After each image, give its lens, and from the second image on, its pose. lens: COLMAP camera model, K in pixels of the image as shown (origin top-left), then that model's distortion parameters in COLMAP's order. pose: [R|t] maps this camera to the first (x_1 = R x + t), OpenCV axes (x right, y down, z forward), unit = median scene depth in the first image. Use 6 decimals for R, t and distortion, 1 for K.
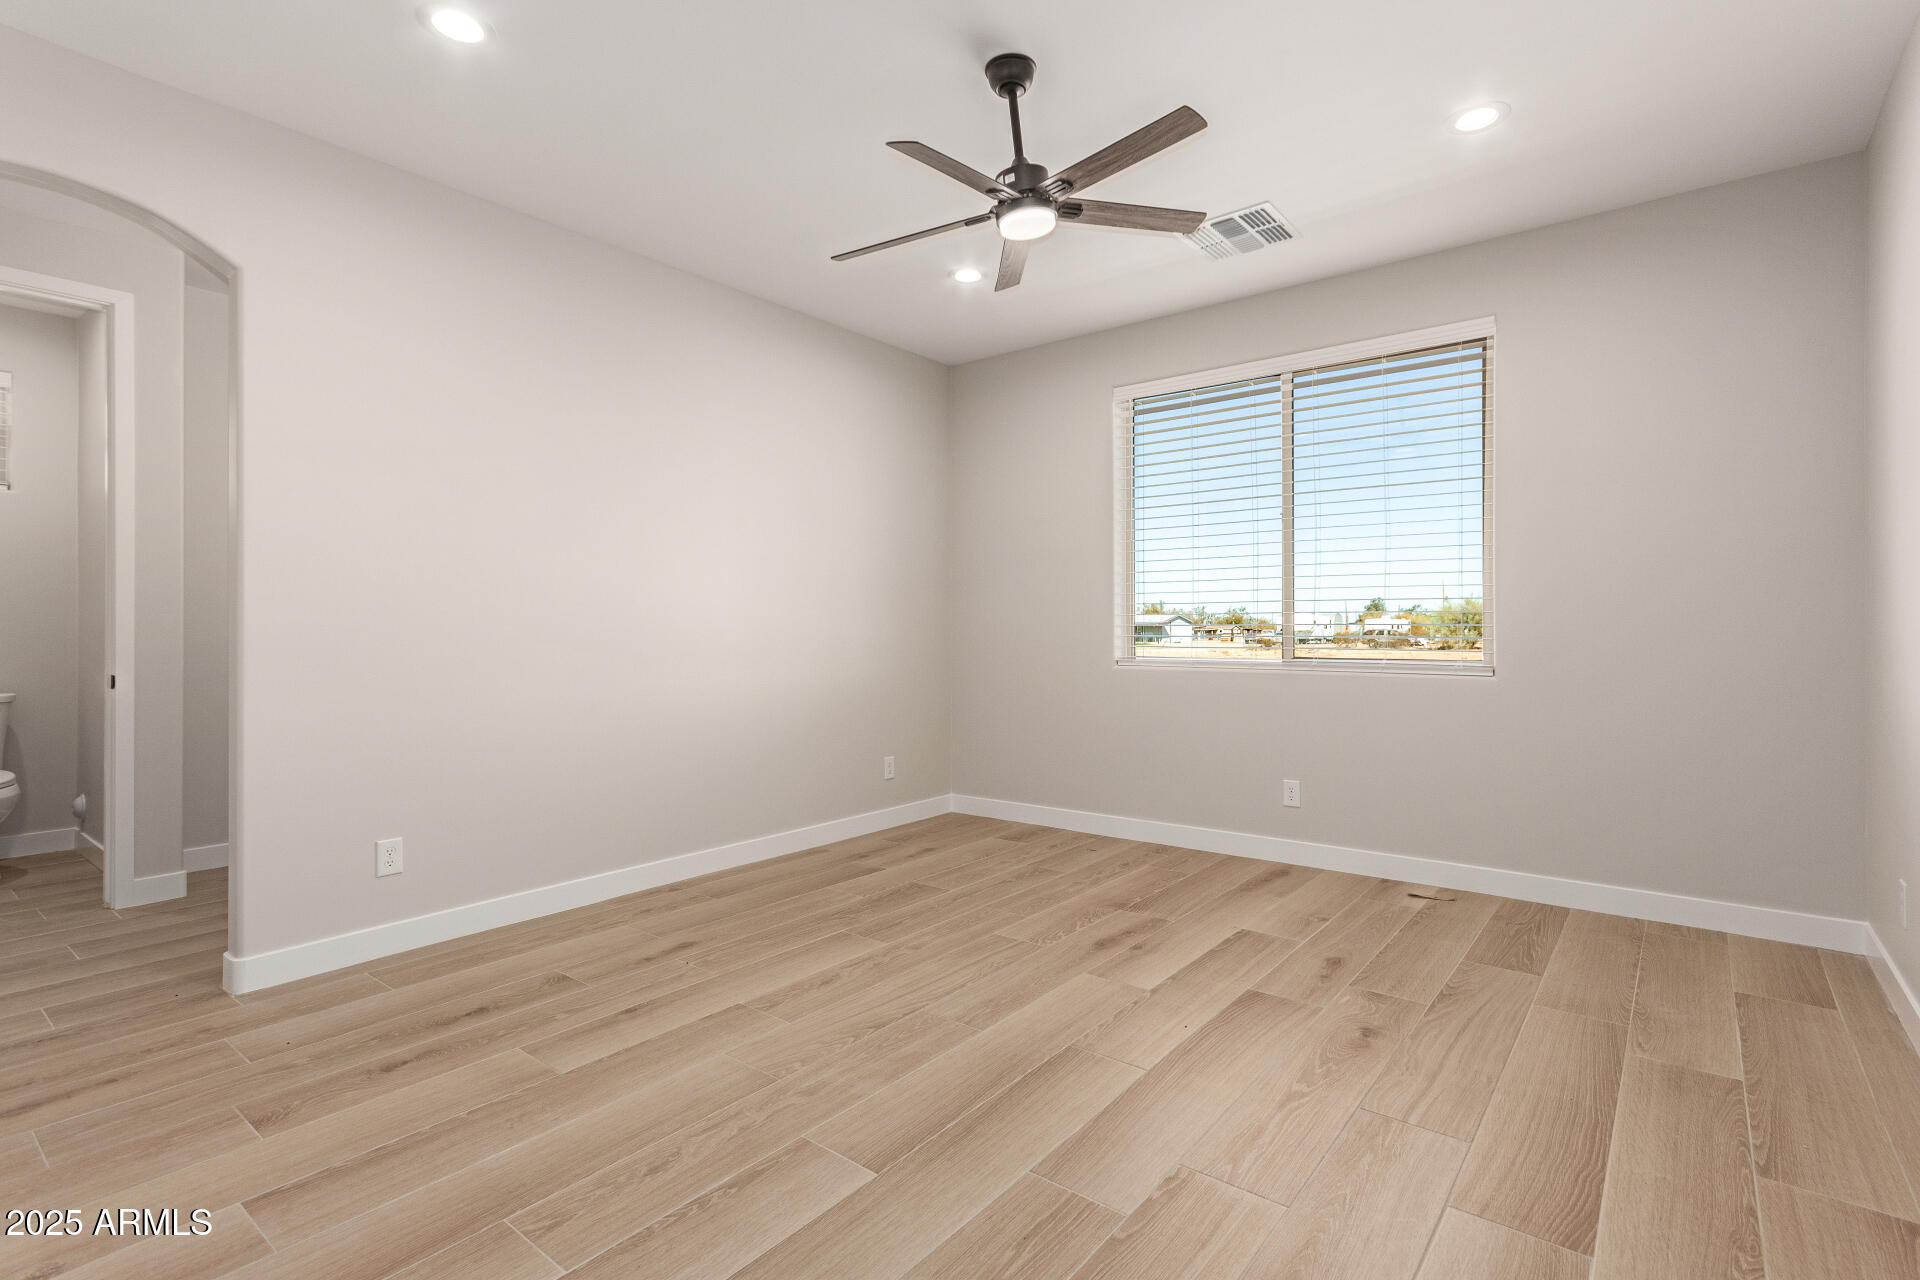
lens RADIAL K [[915.8, 0, 963.9], [0, 915.8, 634.3], [0, 0, 1]] dist [0.006666, 0.002535]
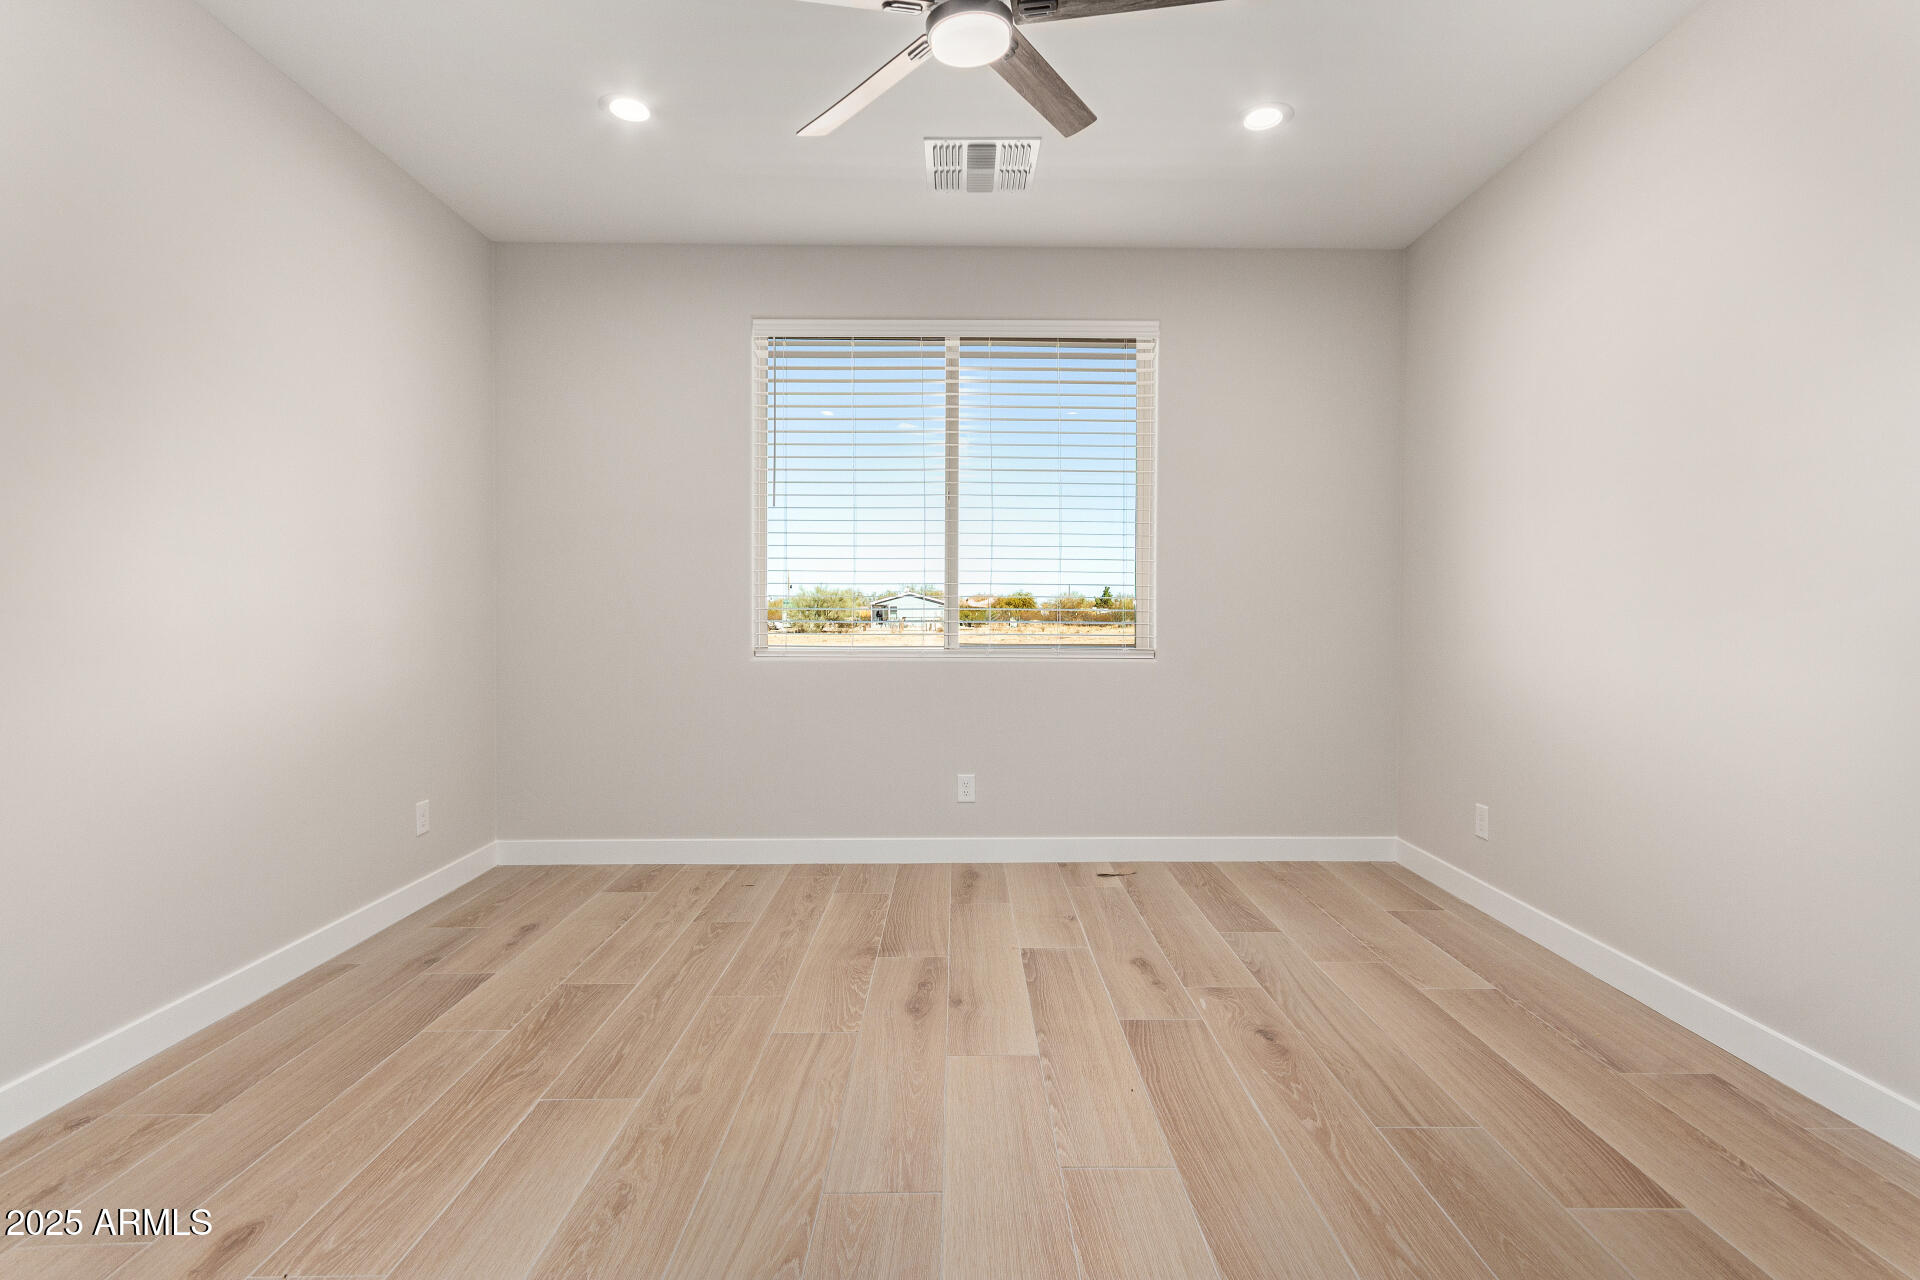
lens RADIAL K [[915.8, 0, 977.7], [0, 915.8, 634.7], [0, 0, 1]] dist [0.006666, 0.002535]
pose [[0.772154, -0.009843, 0.635359, -0.306991], [-0.001291, 0.999854, 0.017059, -0.000308], [-0.635434, -0.013992, 0.772028, 0.353252]]
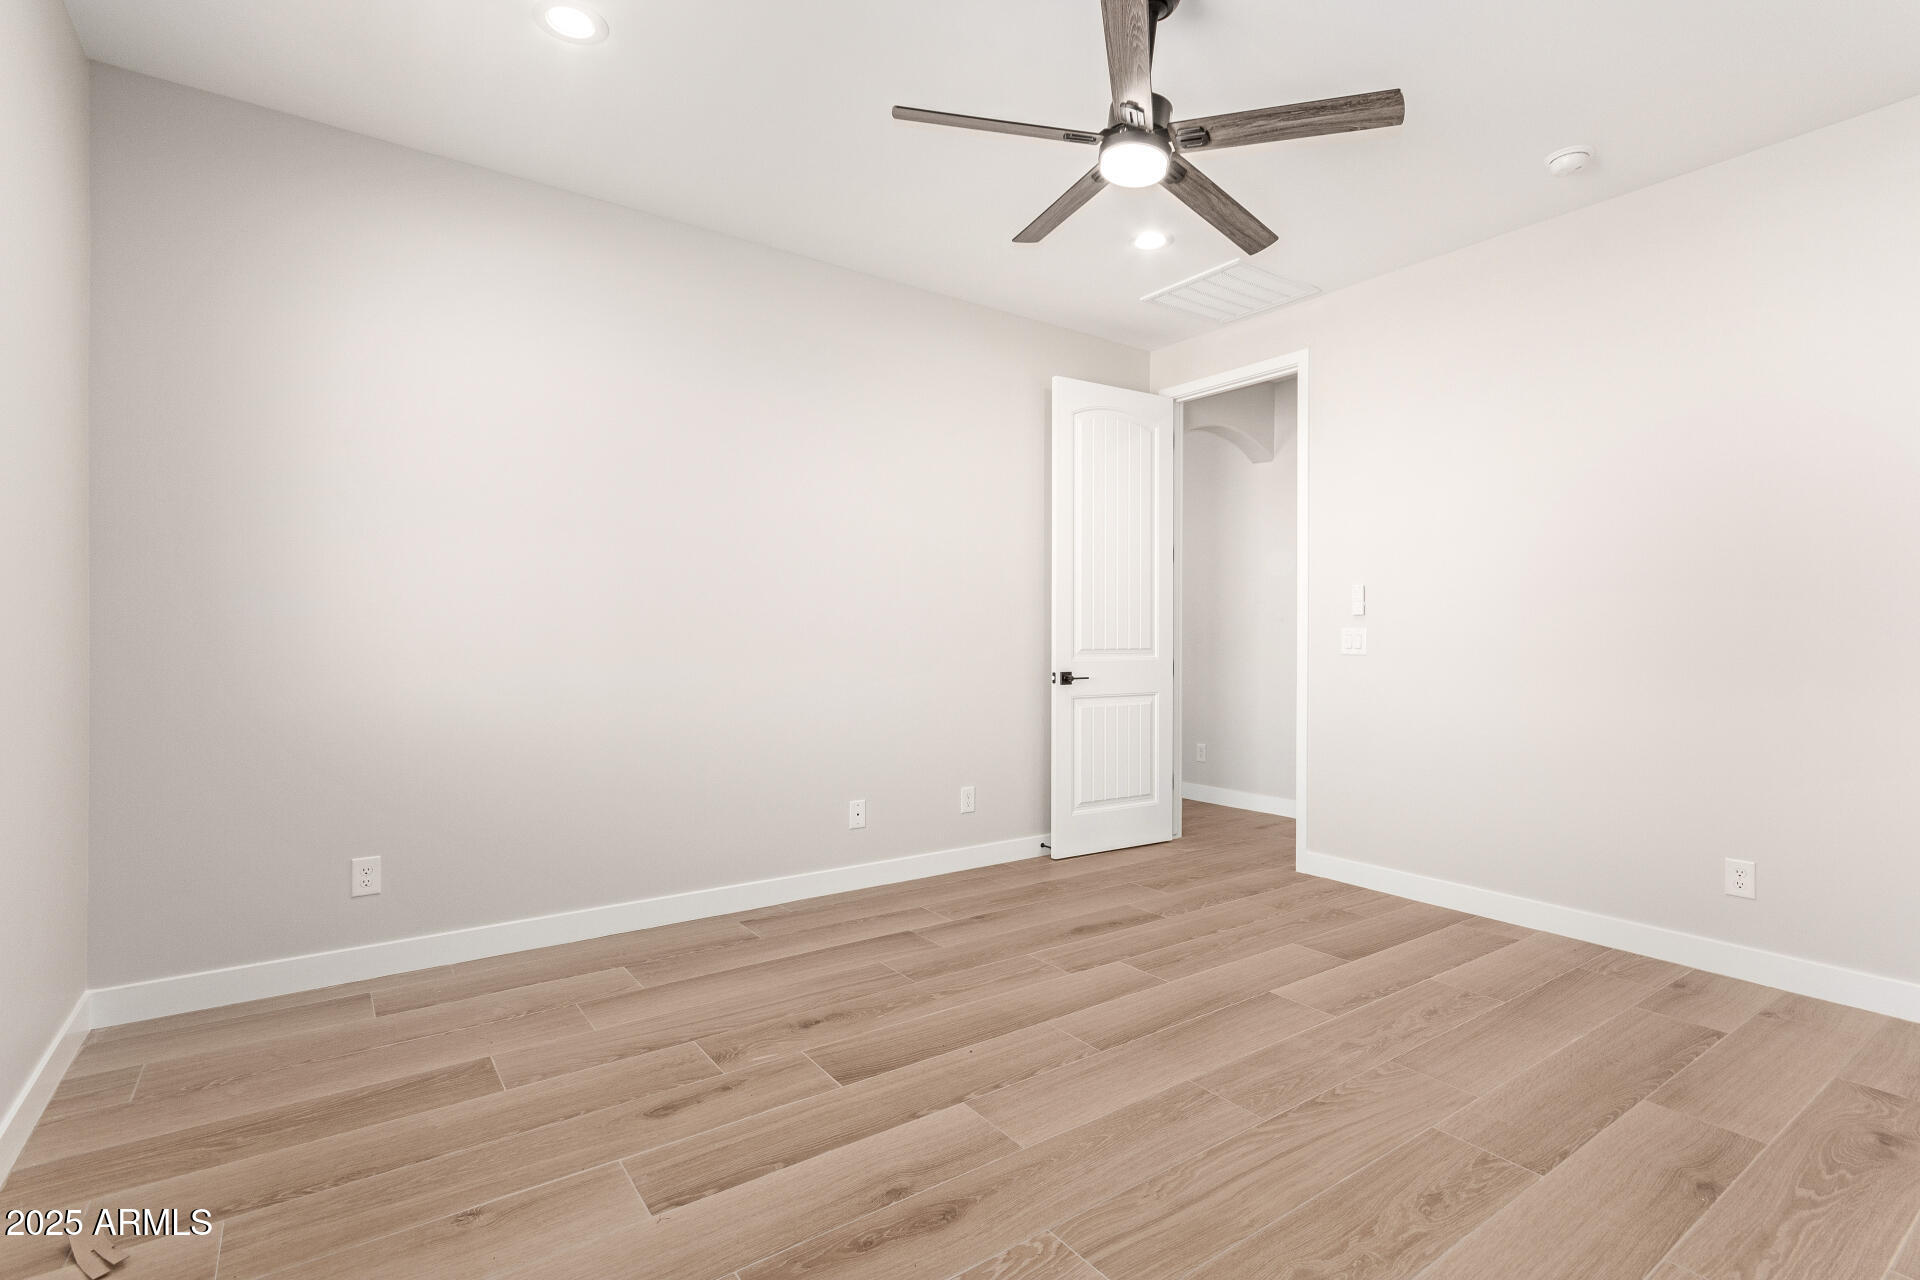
lens RADIAL K [[915.8, 0, 951.0], [0, 915.8, 647.9], [0, 0, 1]] dist [0.006666, 0.002535]
pose [[-0.960342, -0.003985, 0.278797, -0.004292], [0.000739, 0.999858, 0.016837, -0.010720], [-0.278824, 0.016376, -0.960203, 1.507201]]
